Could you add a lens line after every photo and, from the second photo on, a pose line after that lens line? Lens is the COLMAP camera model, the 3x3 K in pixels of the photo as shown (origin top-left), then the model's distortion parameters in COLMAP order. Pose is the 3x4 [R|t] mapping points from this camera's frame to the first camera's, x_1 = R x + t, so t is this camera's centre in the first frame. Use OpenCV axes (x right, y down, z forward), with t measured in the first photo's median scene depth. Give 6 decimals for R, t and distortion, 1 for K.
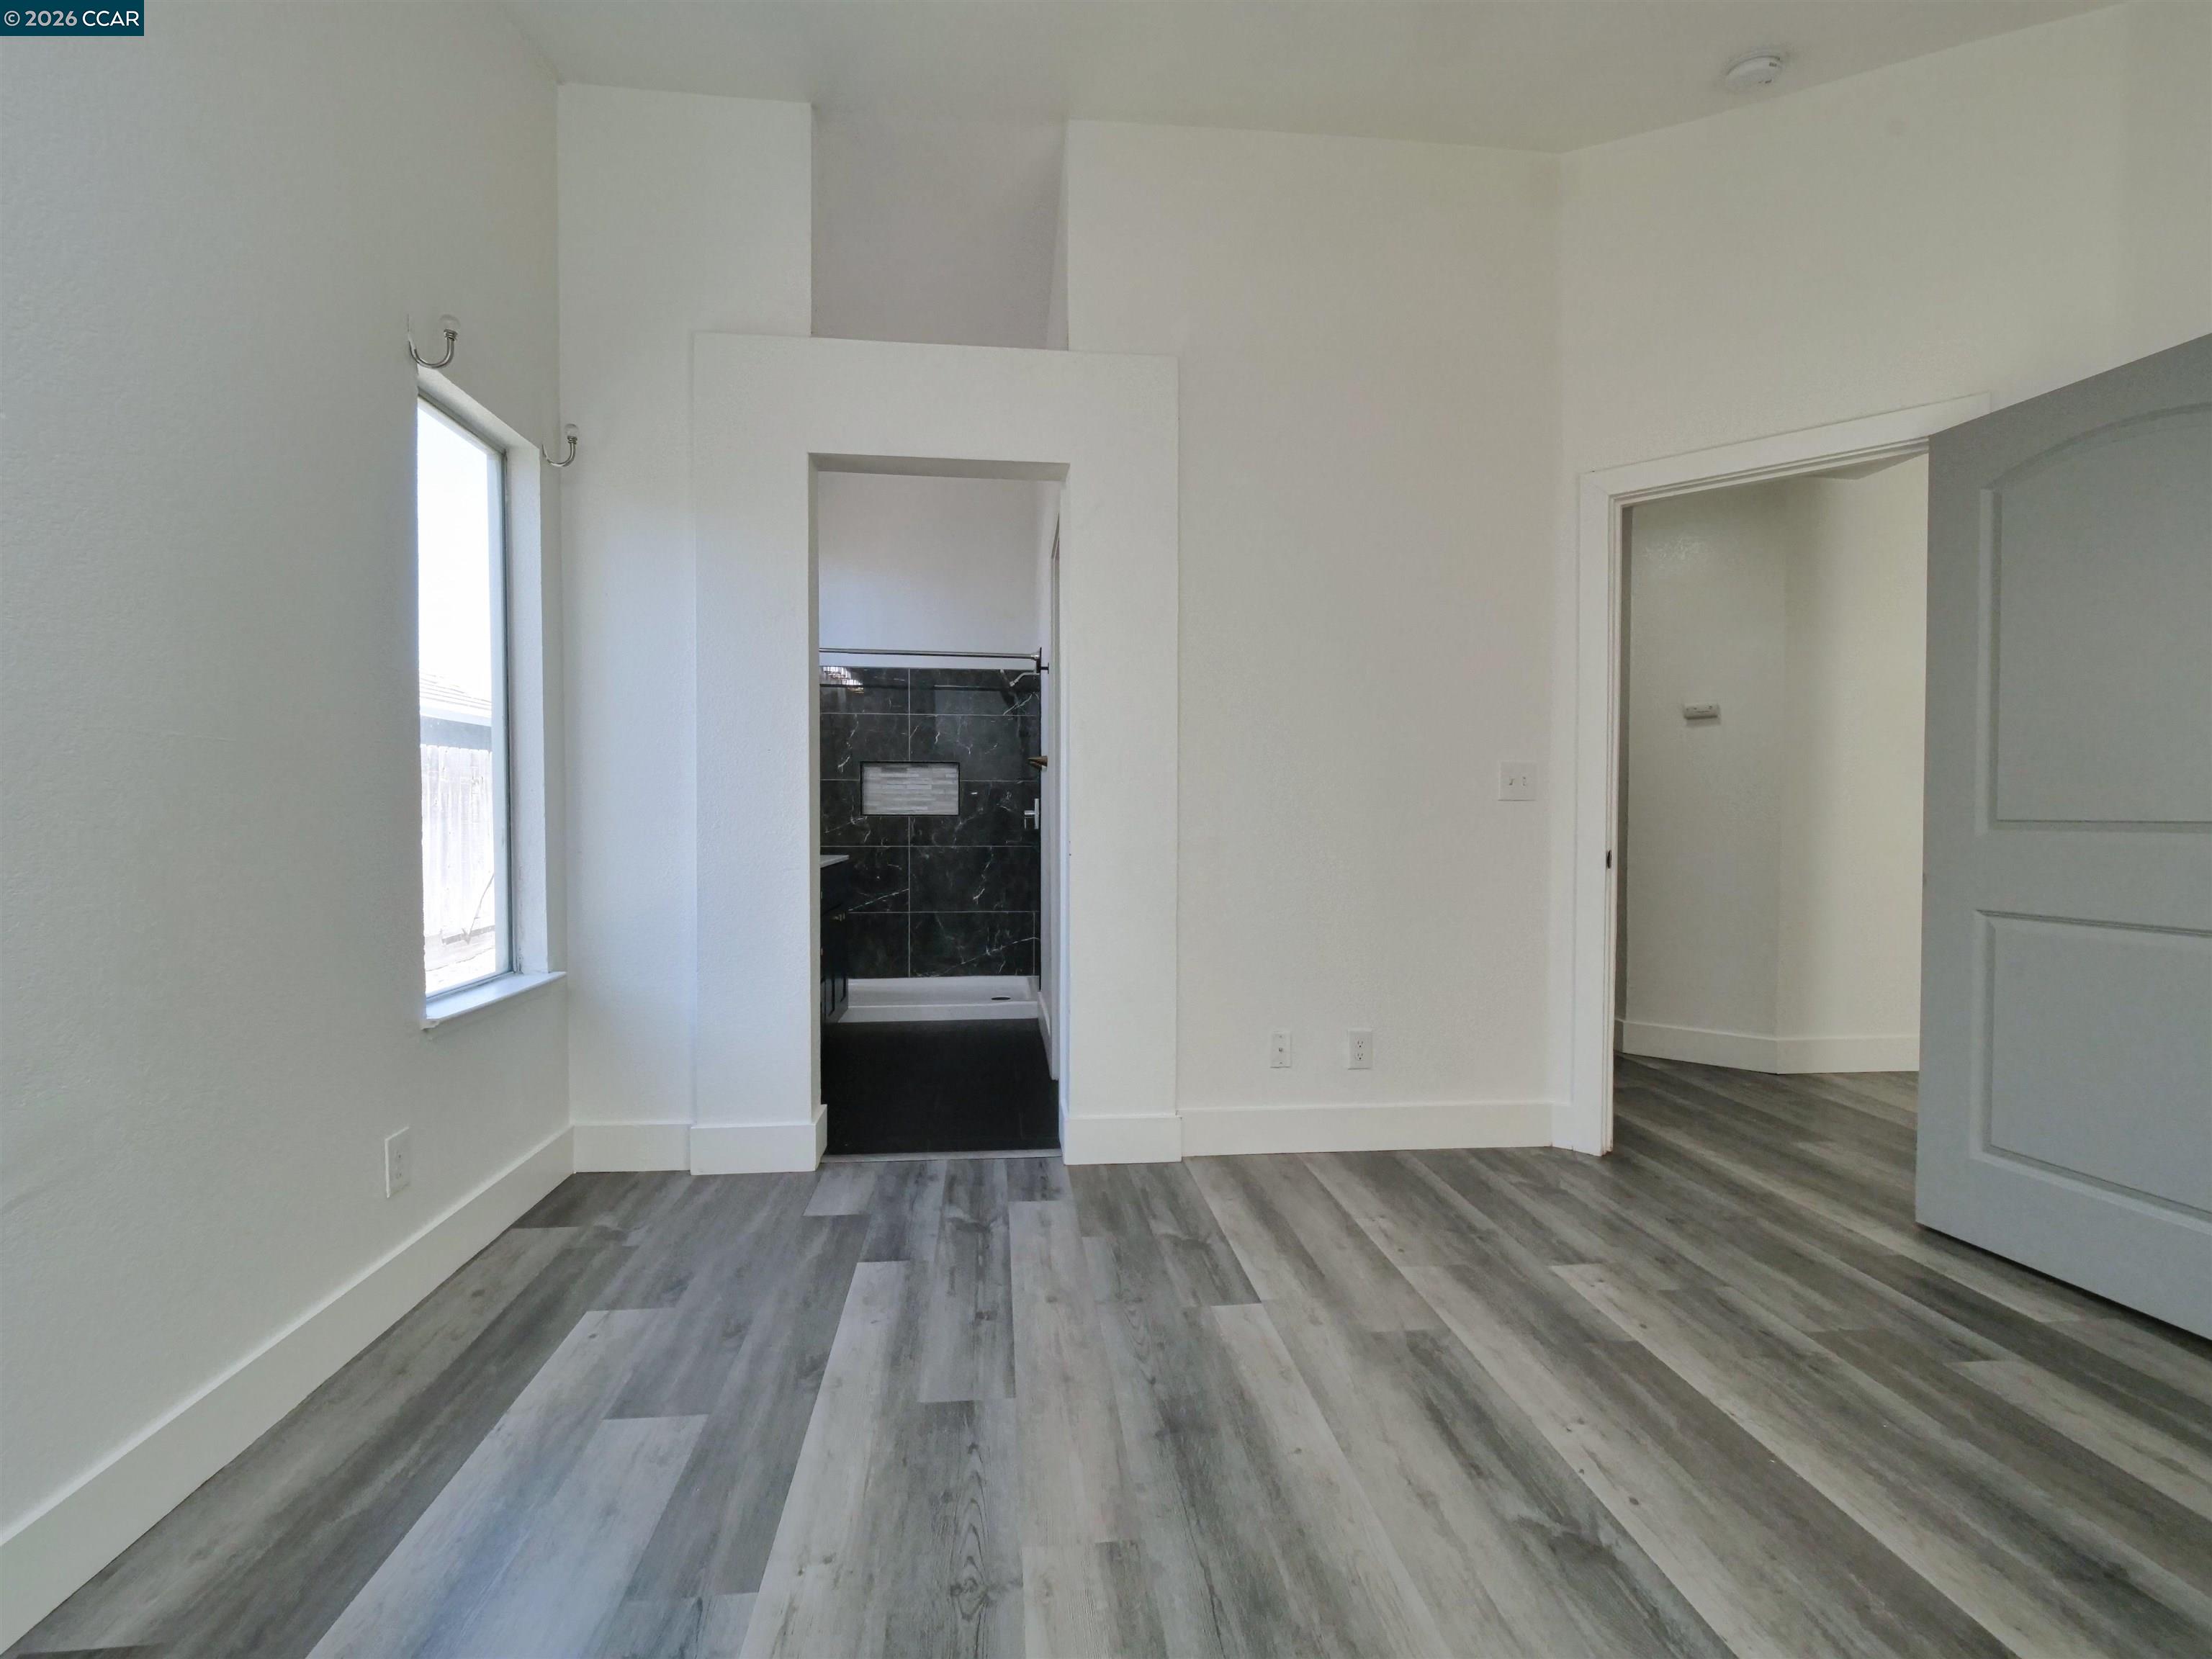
lens RADIAL K [[945.1, 0, 1086.1], [0, 945.1, 840.4], [0, 0, 1]] dist [-0.007769, 0.002265]
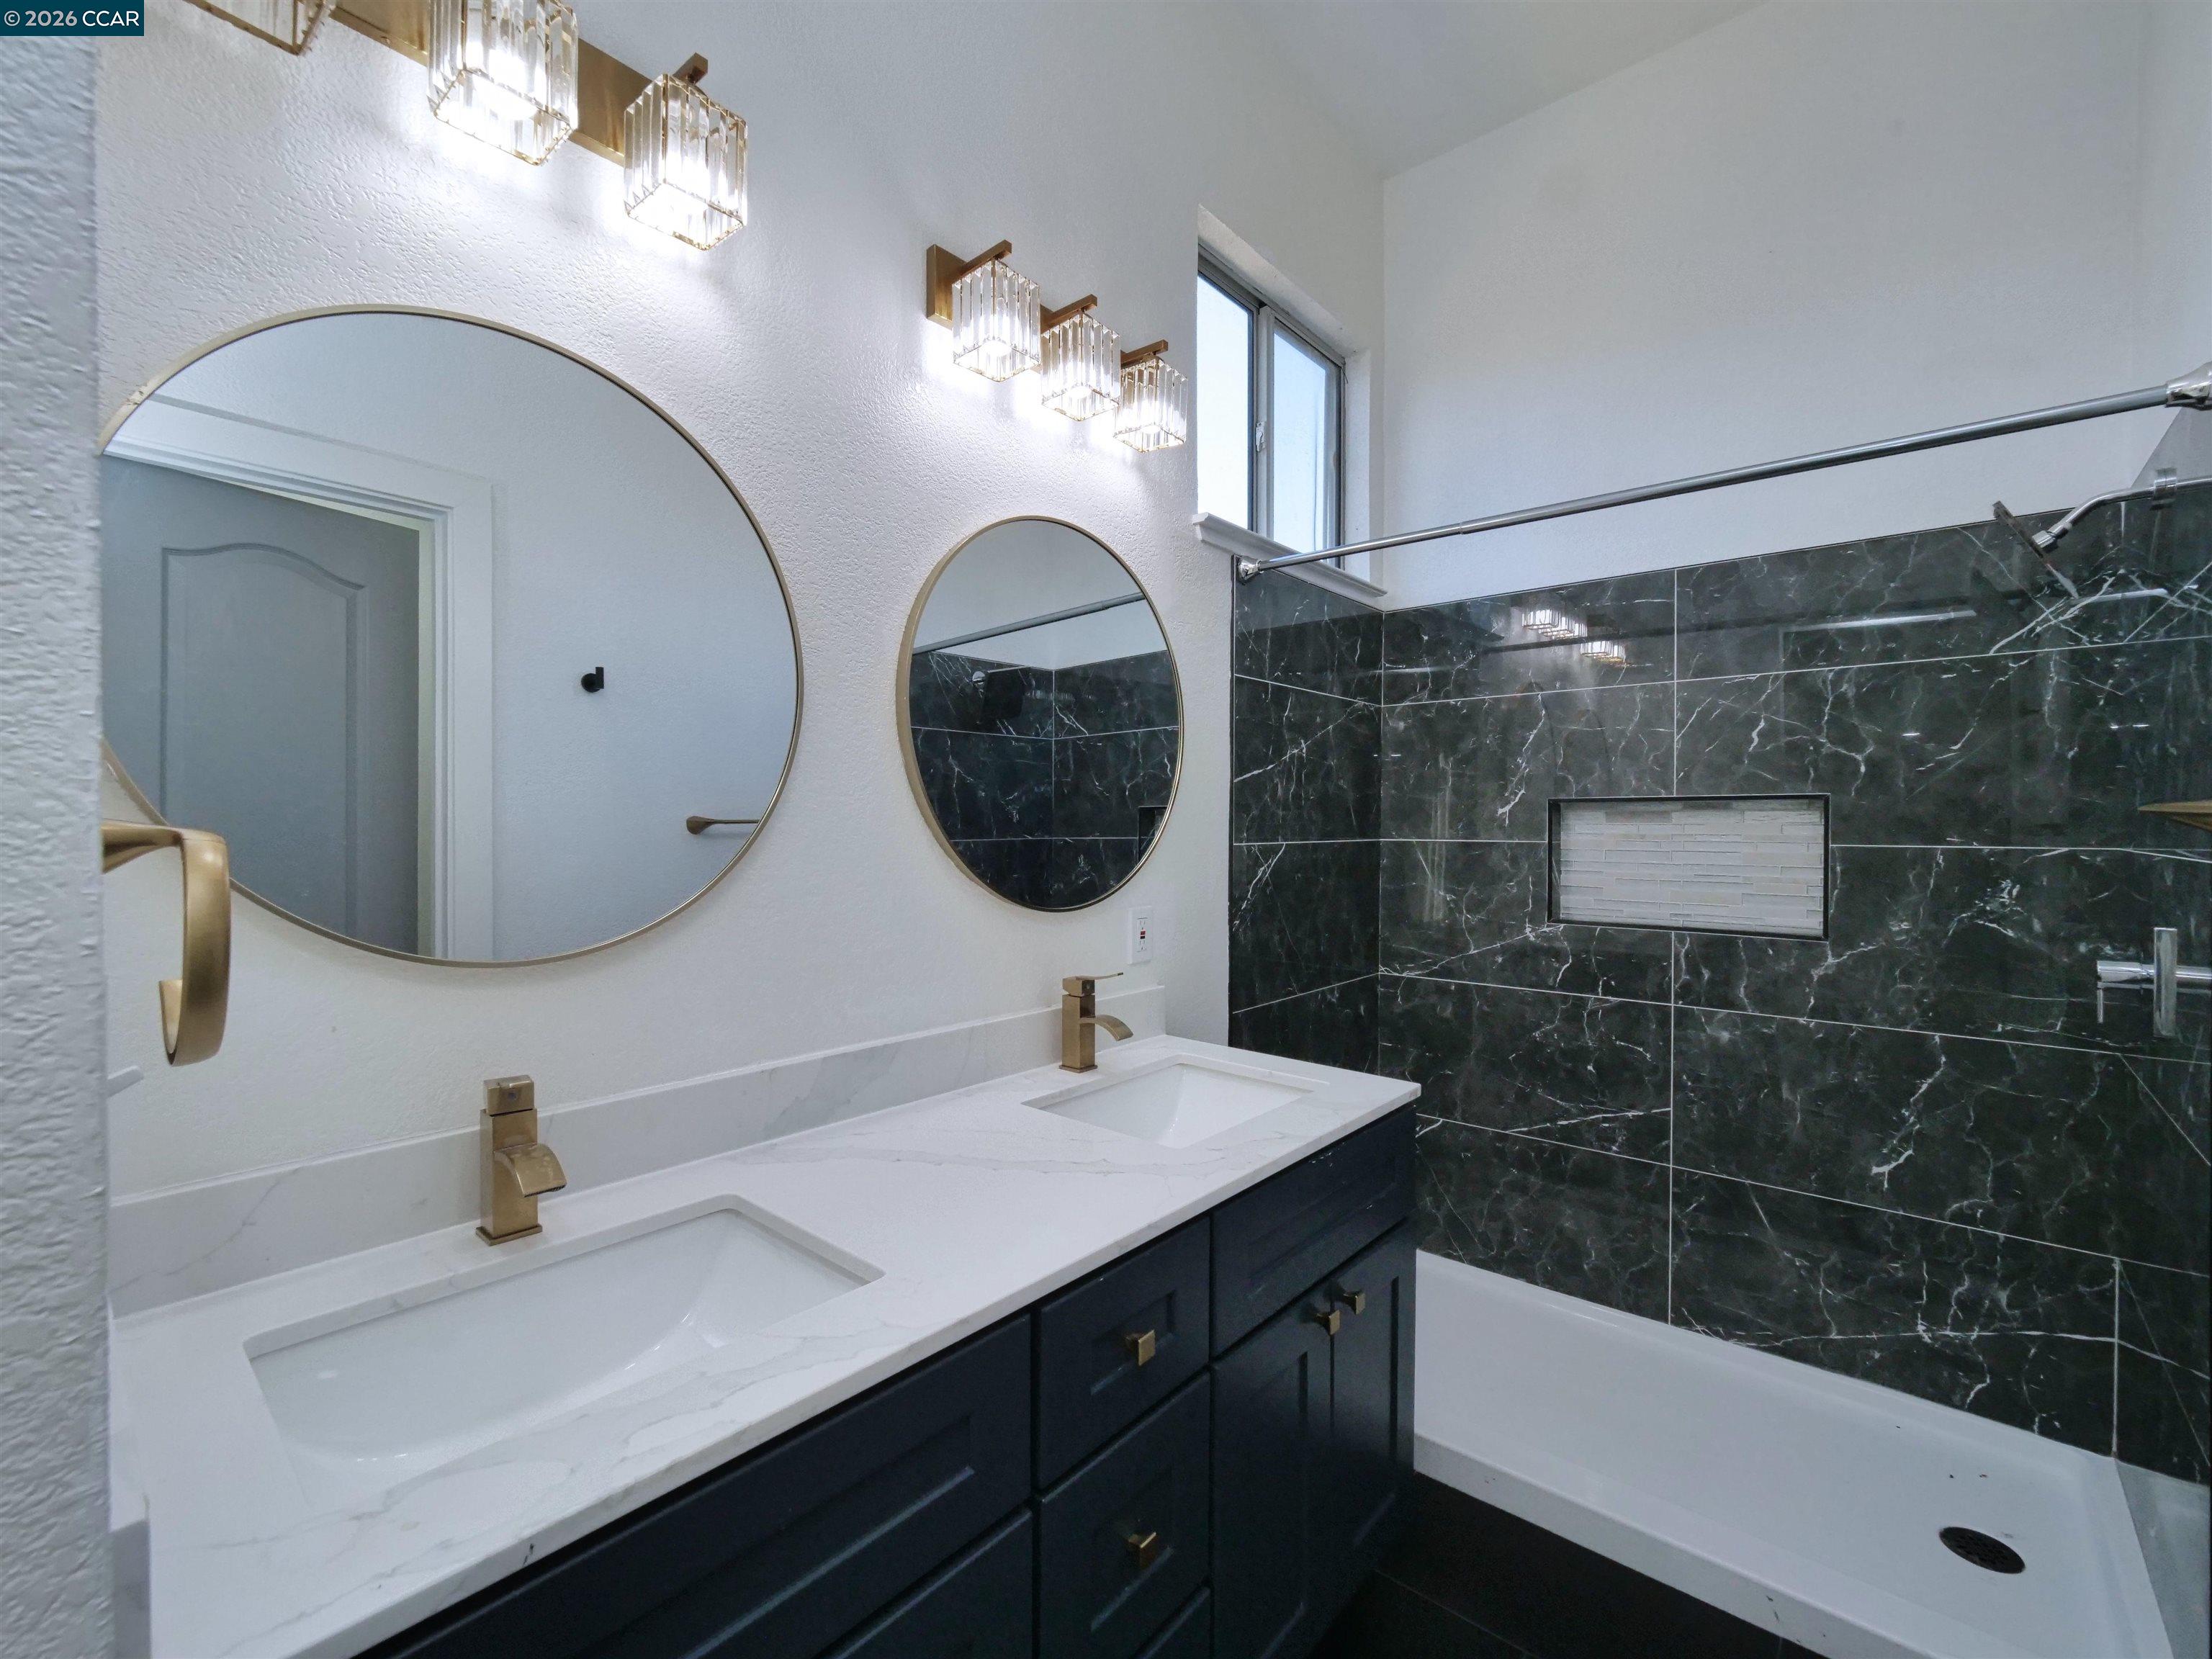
lens RADIAL K [[945.1, 0, 1097.6], [0, 945.1, 837.4], [0, 0, 1]] dist [-0.007769, 0.002265]
pose [[0.694490, 0.001509, -0.719500, -0.066347], [-0.026379, 0.999379, -0.023366, -0.049983], [0.719018, 0.035207, 0.694099, 0.532528]]
